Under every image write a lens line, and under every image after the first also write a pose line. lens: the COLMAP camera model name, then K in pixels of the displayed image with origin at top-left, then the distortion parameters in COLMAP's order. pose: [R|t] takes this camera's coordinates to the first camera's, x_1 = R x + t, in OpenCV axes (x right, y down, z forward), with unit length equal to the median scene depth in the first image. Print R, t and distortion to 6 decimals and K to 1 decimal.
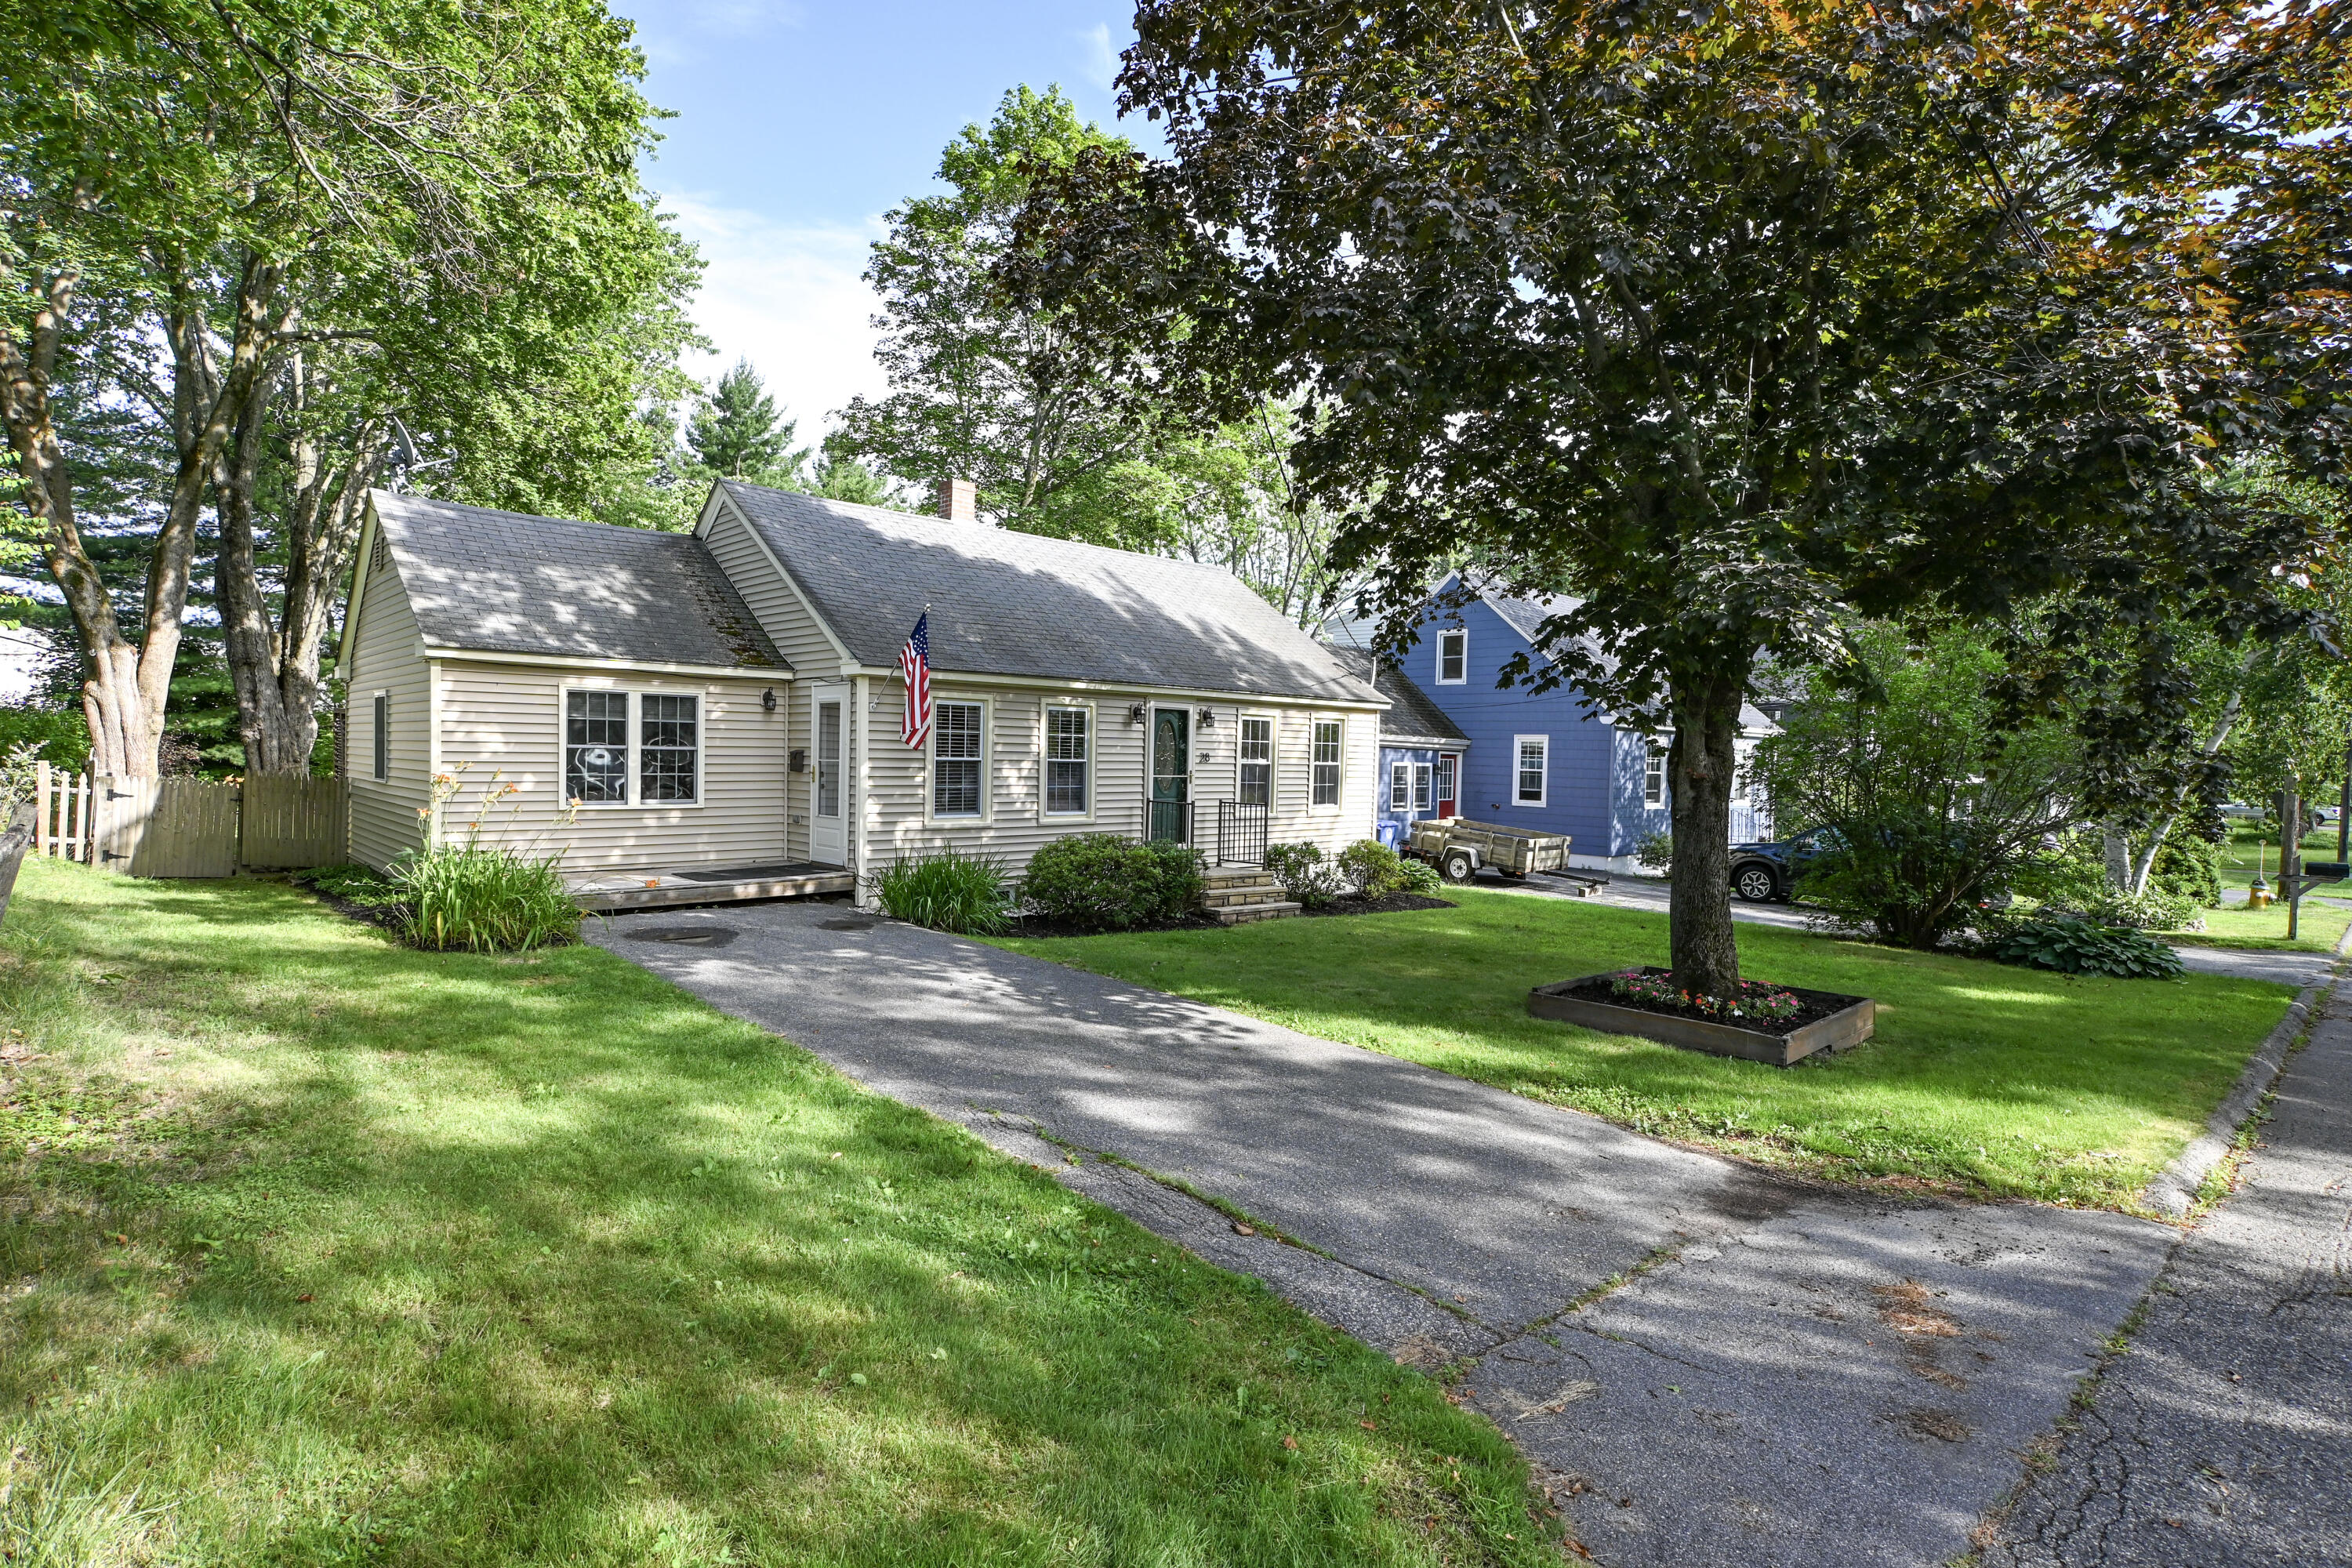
lens RADIAL K [[1198.2, 0, 1170.5], [0, 1198.2, 788.4], [0, 0, 1]] dist [-0.016208, 0.011631]
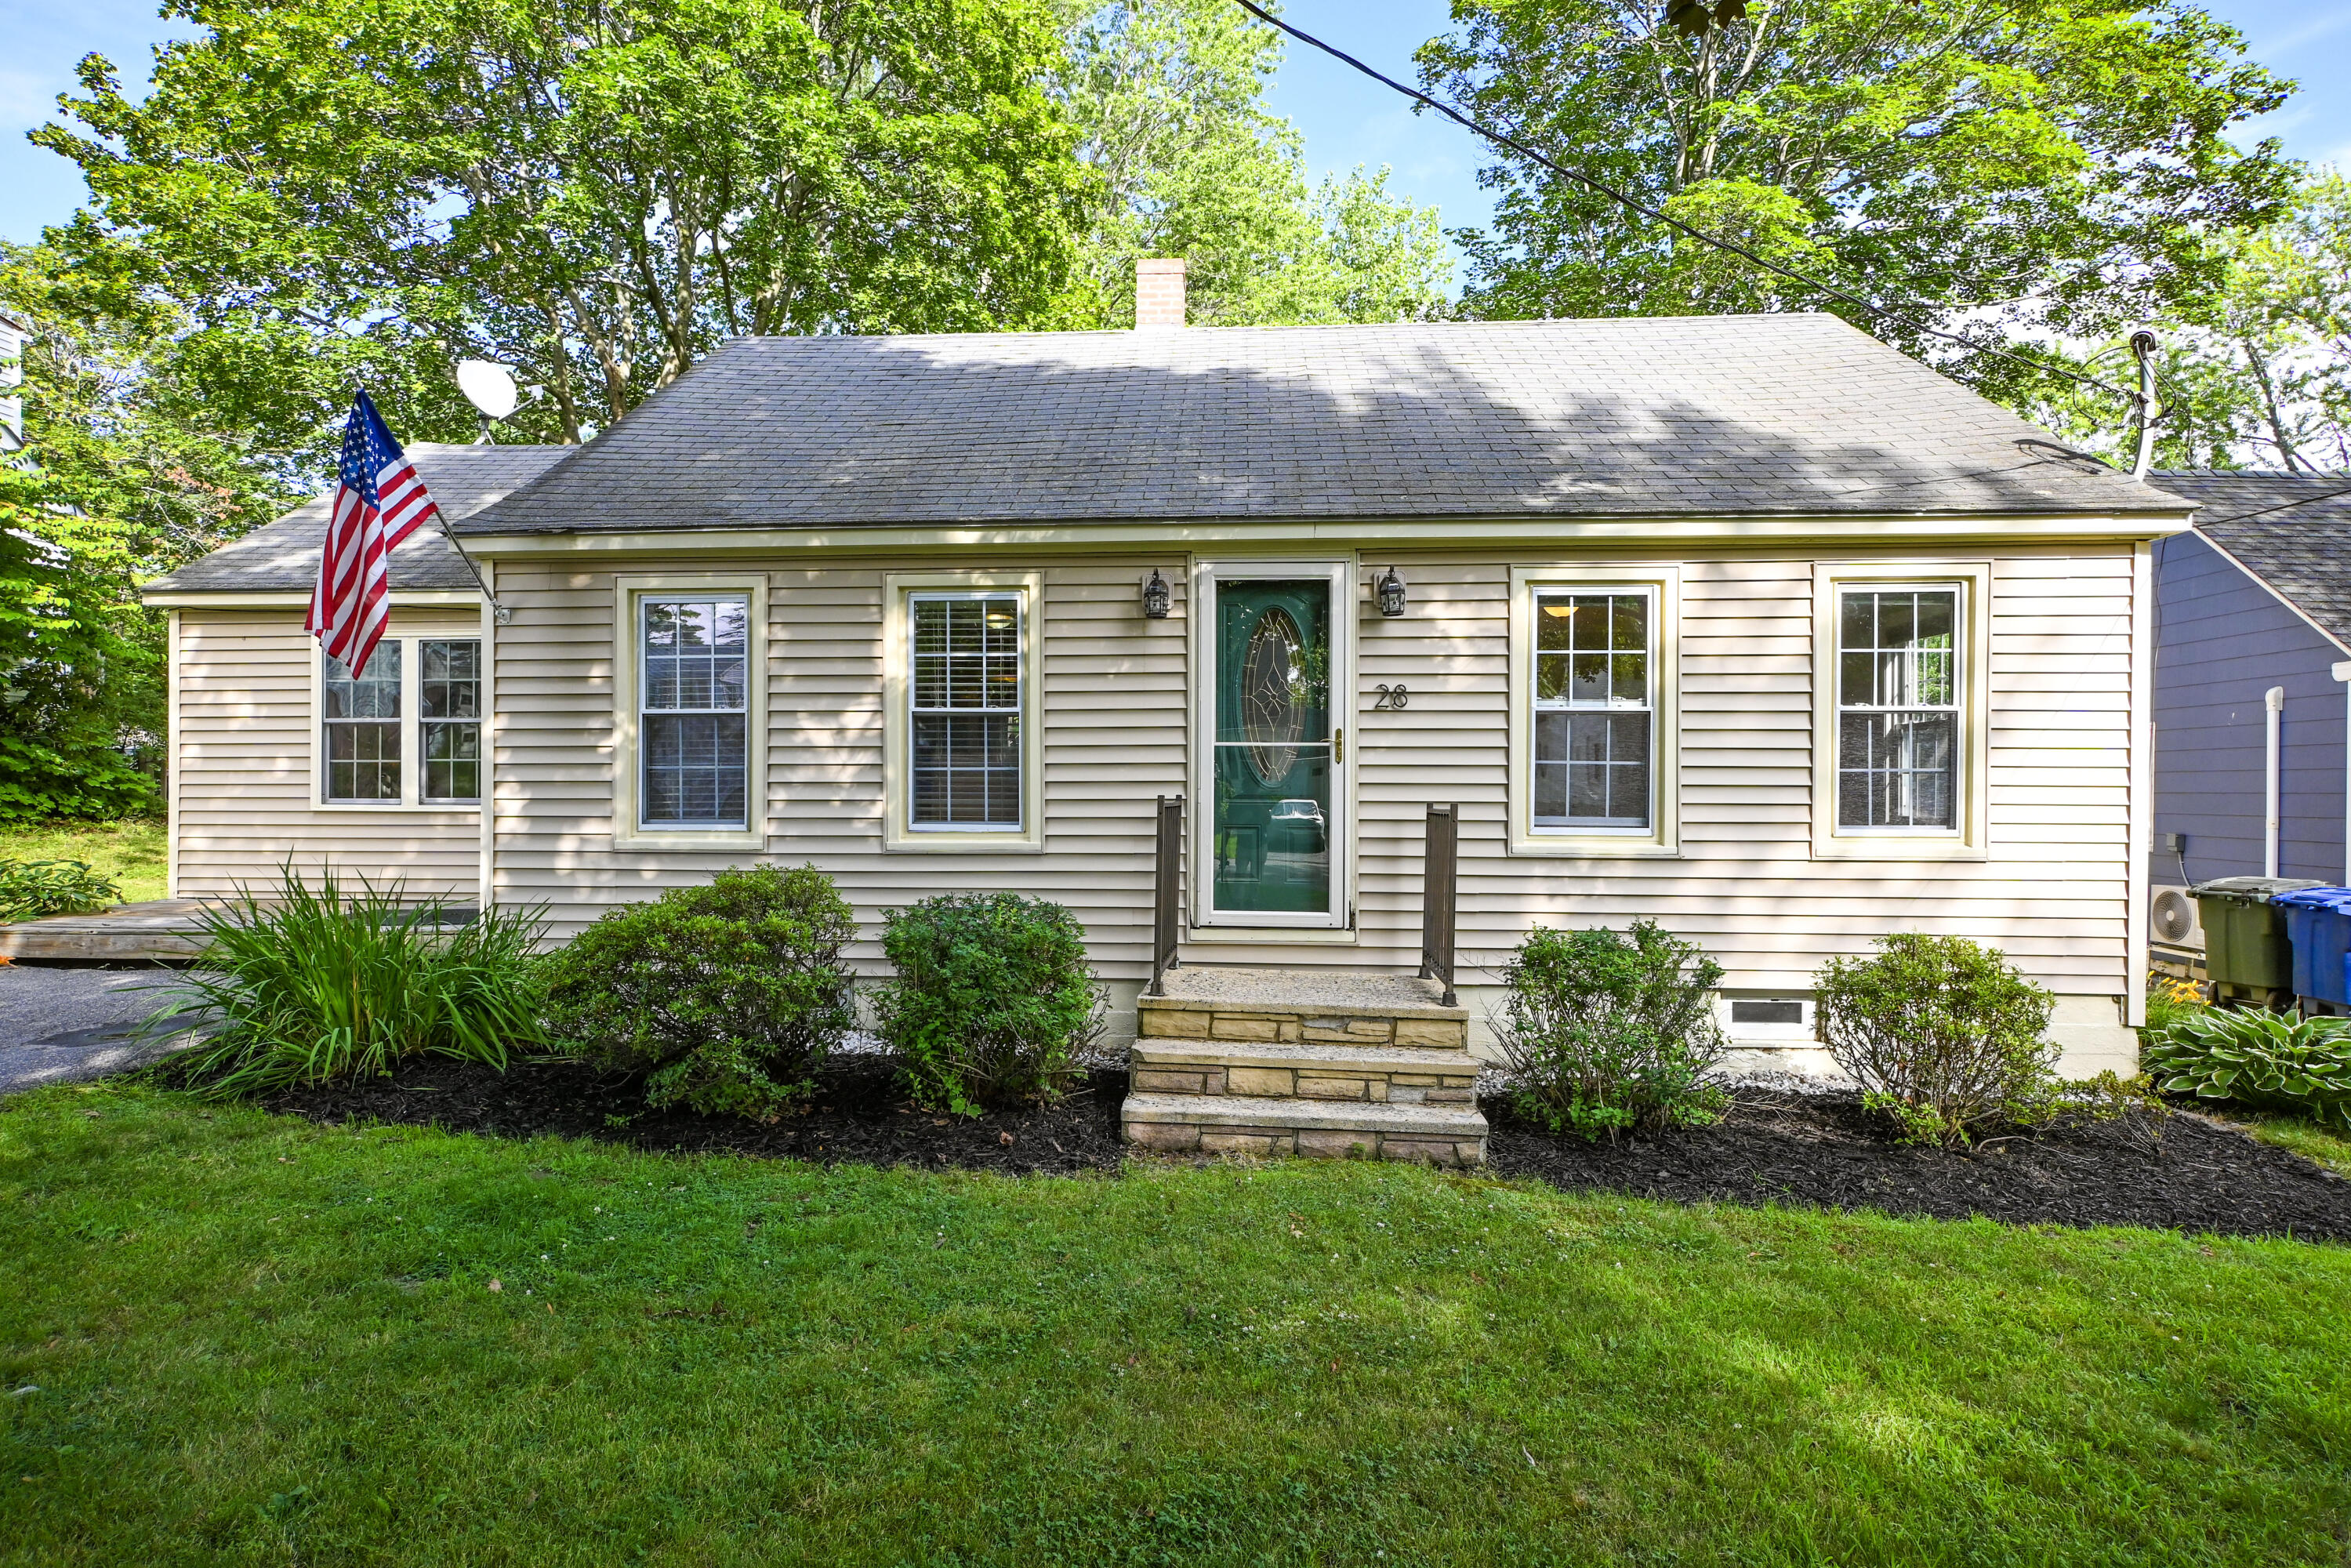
lens RADIAL K [[1197.8, 0, 1170.0], [0, 1197.8, 788.4], [0, 0, 1]] dist [-0.016208, 0.011631]
pose [[0.677444, -0.020969, -0.735275, 0.279436], [-0.012749, 0.999109, -0.040239, 0.021784], [0.735464, 0.036634, 0.676573, 0.716863]]
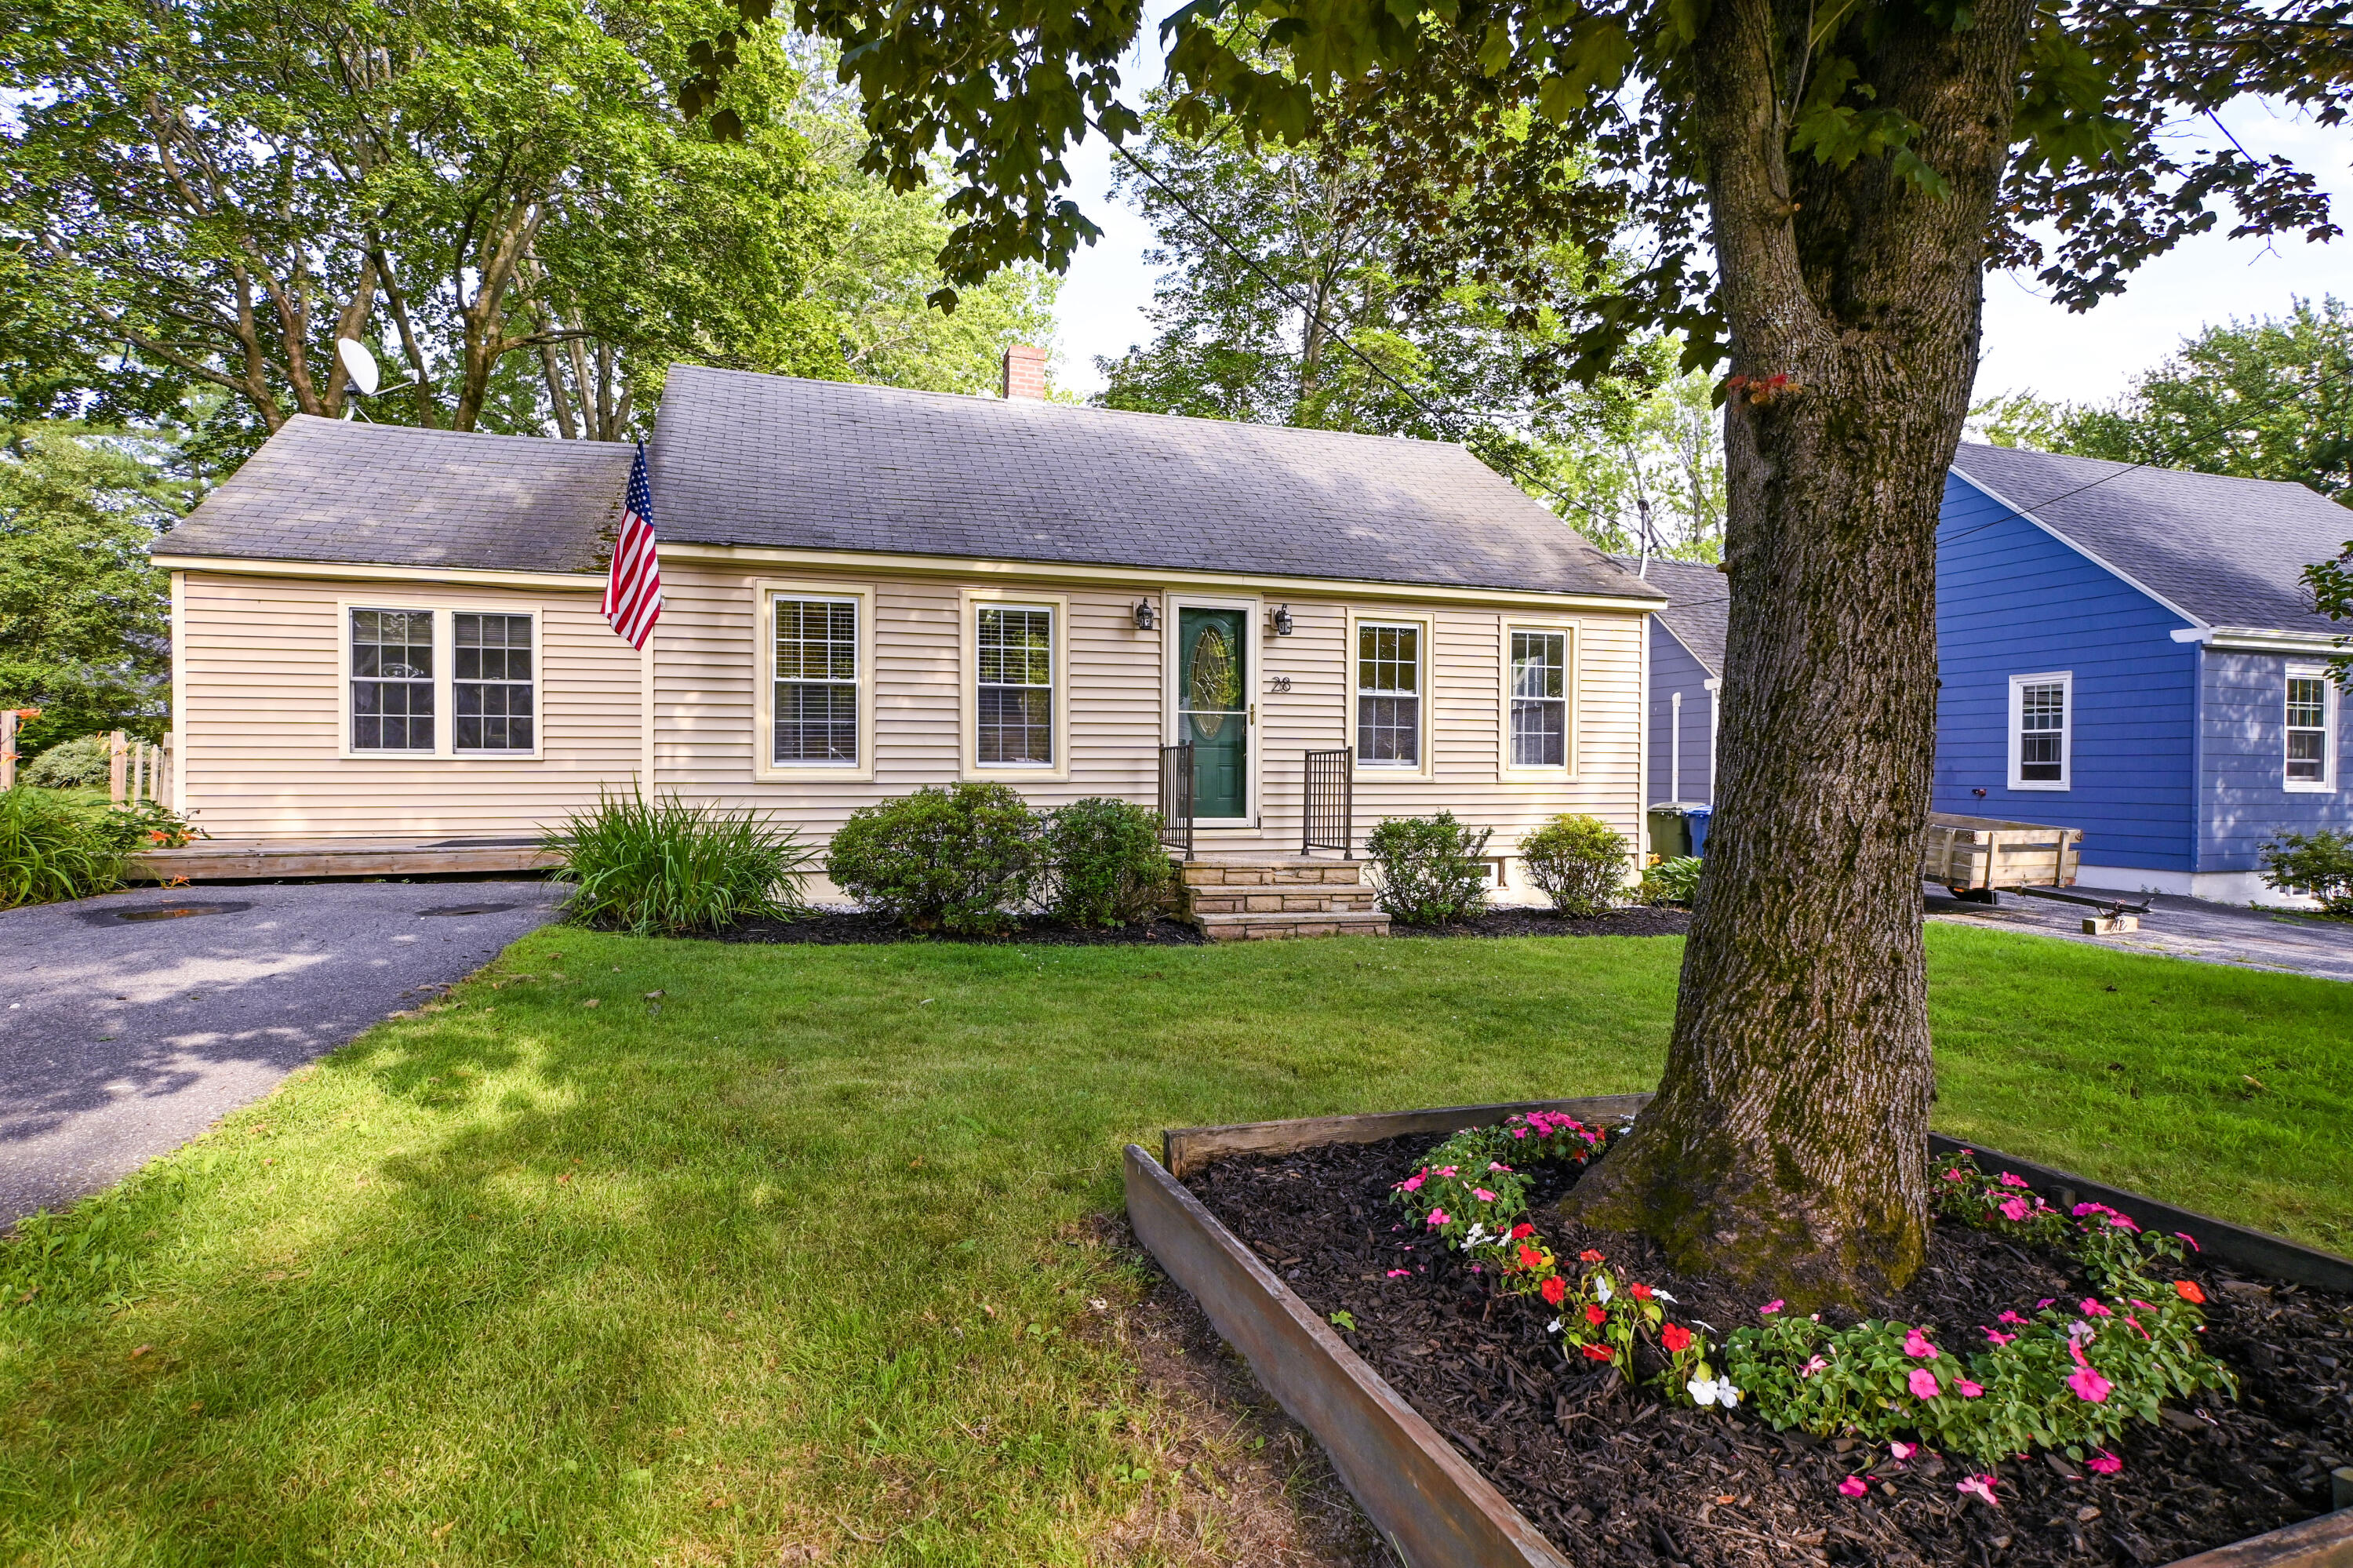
lens RADIAL K [[1198.8, 0, 1171.0], [0, 1198.8, 788.4], [0, 0, 1]] dist [-0.016208, 0.011631]
pose [[0.903891, -0.016584, -0.427441, 0.258899], [0.003560, 0.999505, -0.031252, 0.051593], [0.427748, 0.026727, 0.903503, 0.420332]]
